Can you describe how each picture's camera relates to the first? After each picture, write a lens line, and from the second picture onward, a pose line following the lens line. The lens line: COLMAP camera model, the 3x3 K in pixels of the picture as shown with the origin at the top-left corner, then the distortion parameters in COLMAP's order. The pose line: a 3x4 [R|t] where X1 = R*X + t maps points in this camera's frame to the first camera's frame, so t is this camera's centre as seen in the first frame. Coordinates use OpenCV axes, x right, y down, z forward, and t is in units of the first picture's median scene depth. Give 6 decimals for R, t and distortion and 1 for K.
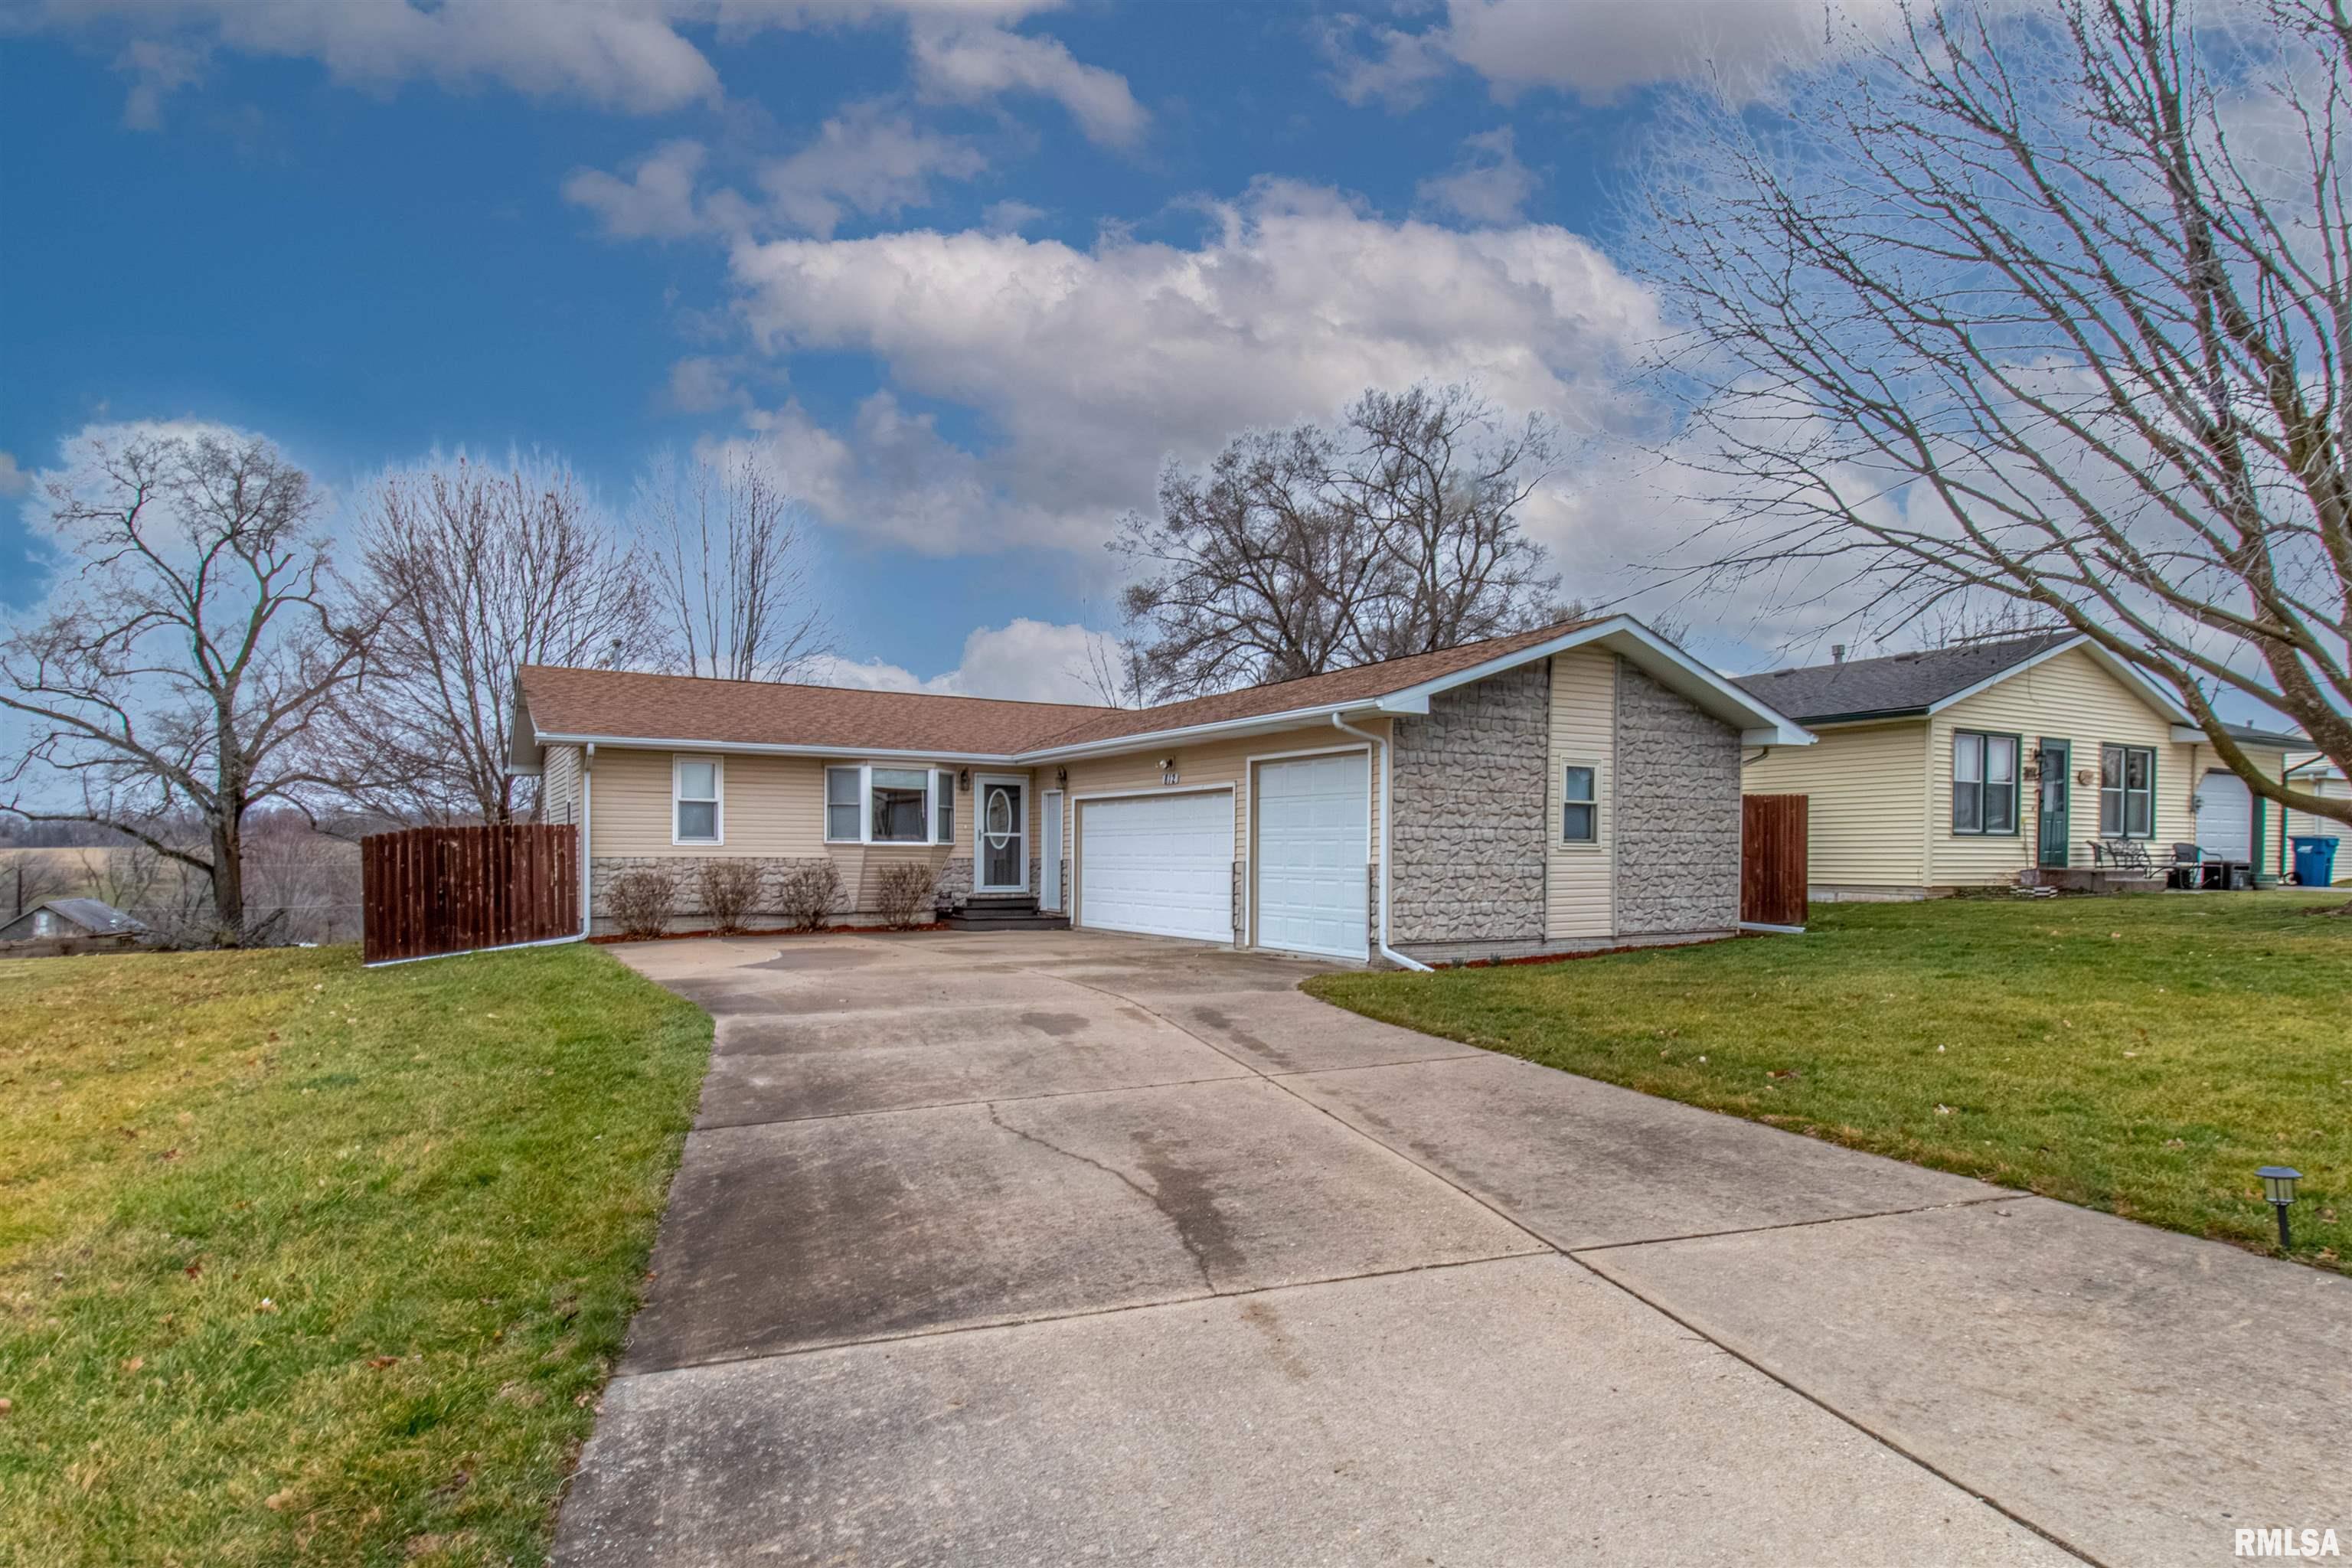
lens RADIAL K [[1291.5, 0, 1175.6], [0, 1291.5, 918.8], [0, 0, 1]] dist [0.005073, -0.001027]
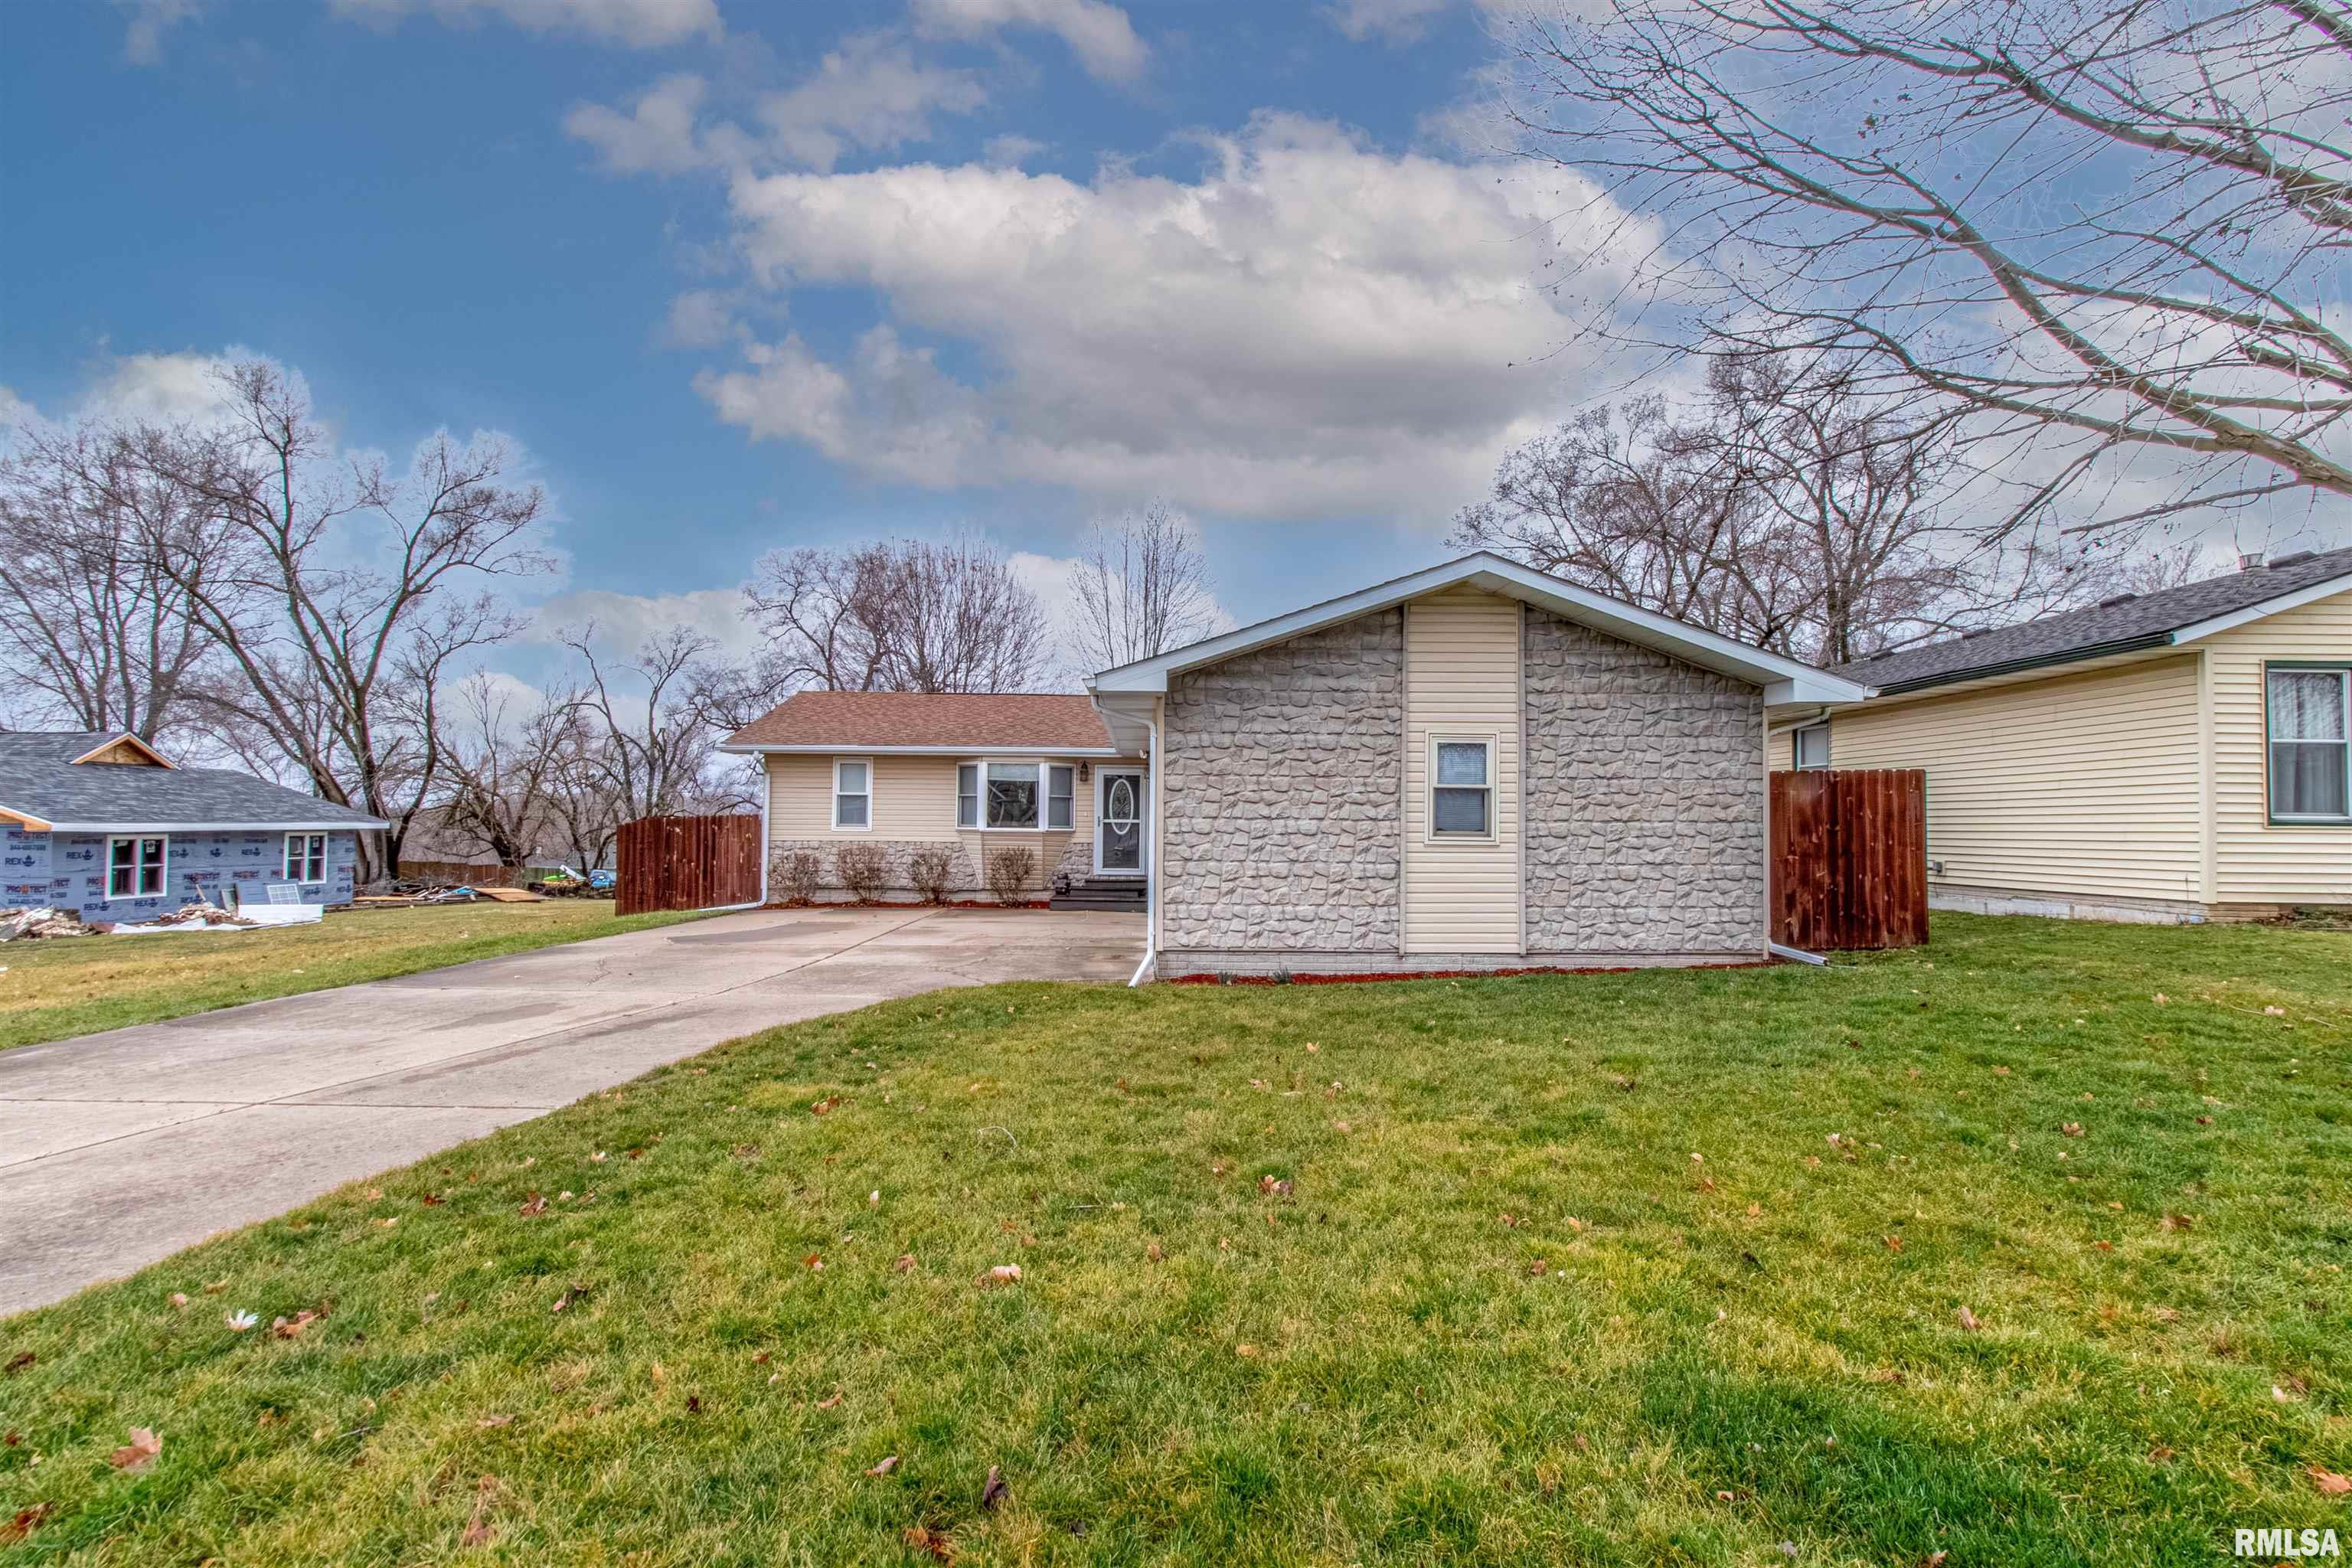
lens RADIAL K [[1103.2, 0, 1166.1], [0, 1103.2, 824.0], [0, 0, 1]] dist [0.002239, 0.000382]
pose [[0.868686, 0.001255, -0.495362, 0.456648], [-0.028629, 0.998453, -0.047675, -0.025868], [0.494535, 0.055597, 0.867378, 0.282662]]
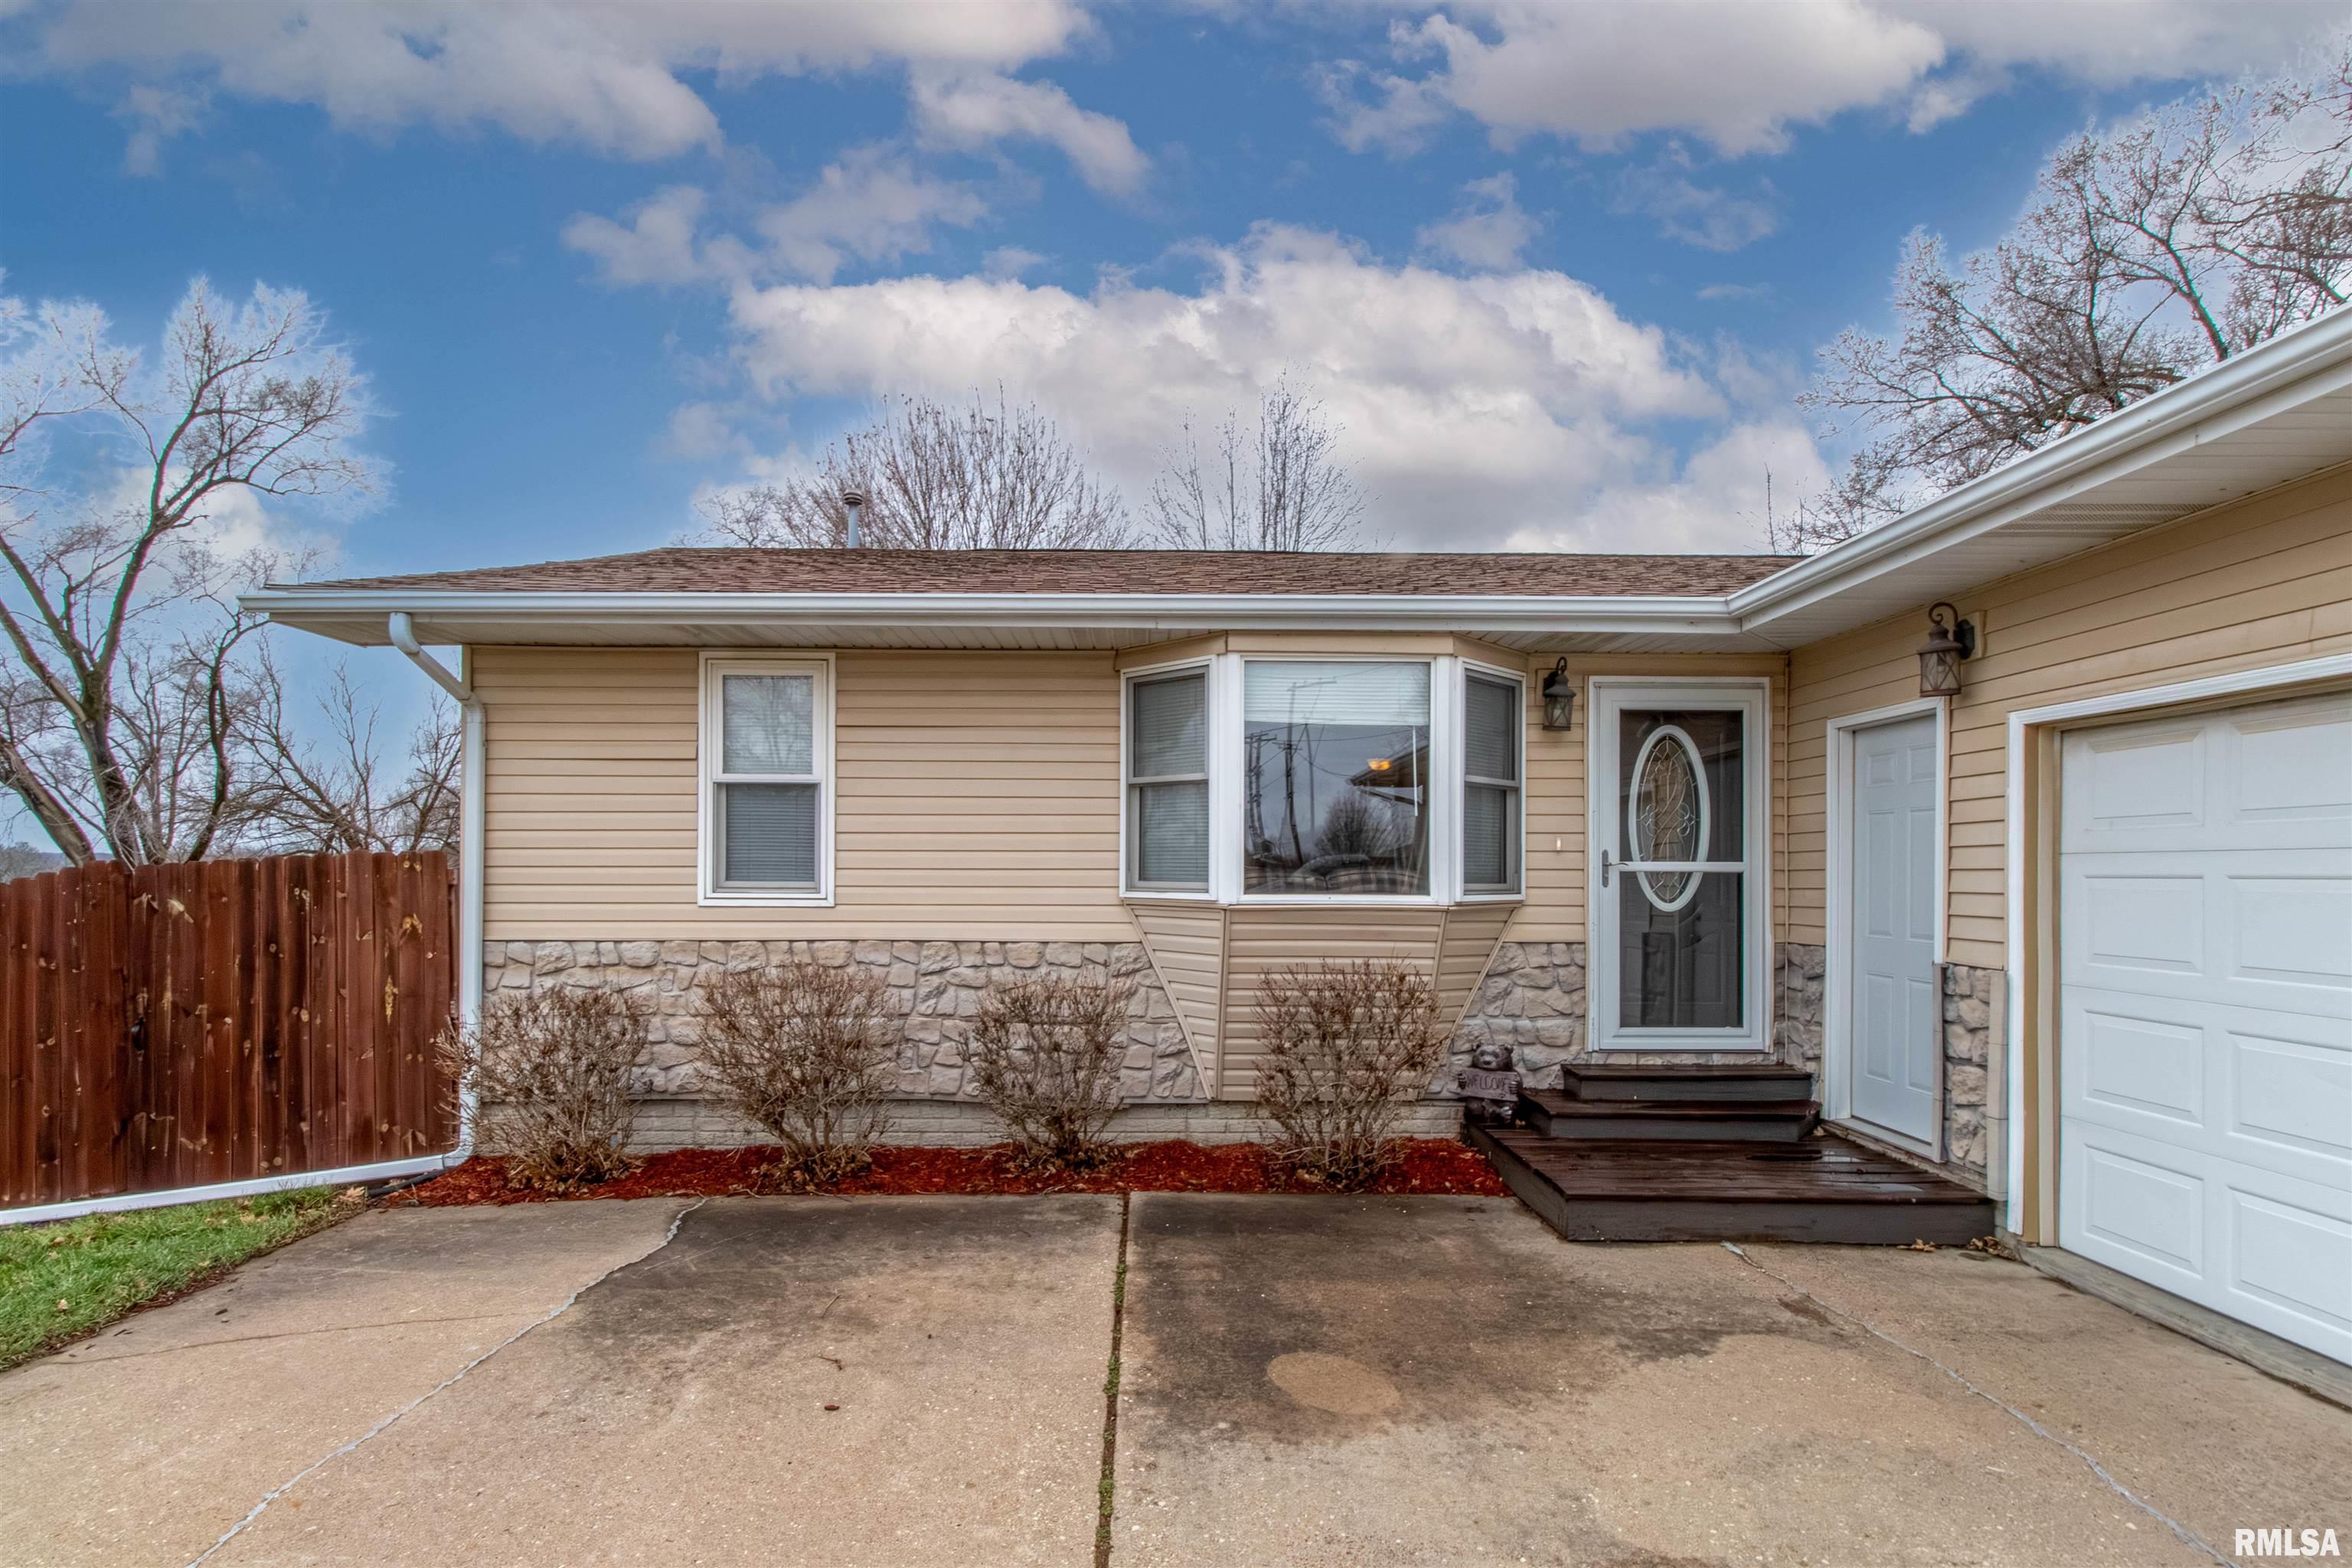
lens RADIAL K [[1103.2, 0, 1156.1], [0, 1103.2, 865.5], [0, 0, 1]] dist [0.002239, 0.000382]
pose [[0.868356, -0.005901, -0.495906, -0.143578], [-0.022067, 0.998479, -0.050522, -0.062921], [0.495450, 0.054814, 0.866905, 0.901764]]
